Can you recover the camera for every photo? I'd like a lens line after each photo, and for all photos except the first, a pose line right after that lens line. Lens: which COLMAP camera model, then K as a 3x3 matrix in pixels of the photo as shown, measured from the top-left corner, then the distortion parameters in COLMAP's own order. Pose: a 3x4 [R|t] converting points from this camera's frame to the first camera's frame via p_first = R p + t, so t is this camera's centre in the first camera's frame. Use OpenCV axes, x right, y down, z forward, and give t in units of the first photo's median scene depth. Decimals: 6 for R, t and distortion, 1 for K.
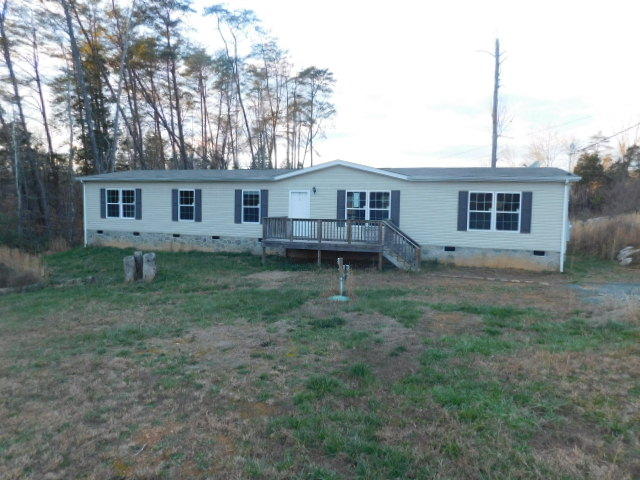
lens RADIAL K [[428.6, 0, 320.9], [0, 428.6, 233.2], [0, 0, 1]] dist [-0.065697, 0.063934]
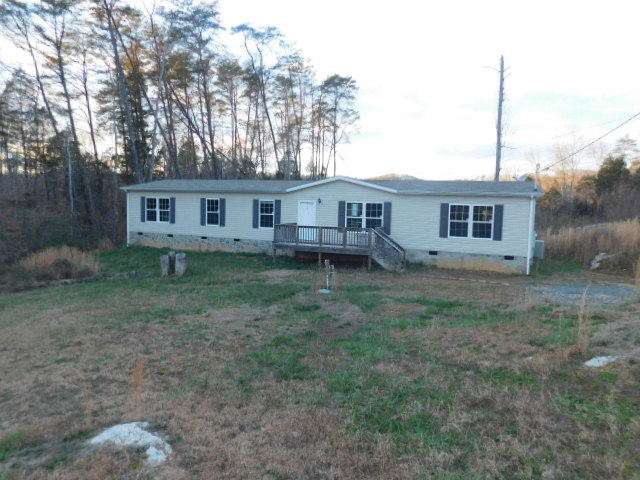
lens RADIAL K [[424.8, 0, 320.0], [0, 424.8, 240.0], [0, 0, 1]] dist [-0.065080, 0.053985]
pose [[0.997476, 0.012559, -0.069878, 0.061003], [-0.011392, 0.999790, 0.017060, -0.012021], [0.070078, -0.016221, 0.997410, -0.139121]]
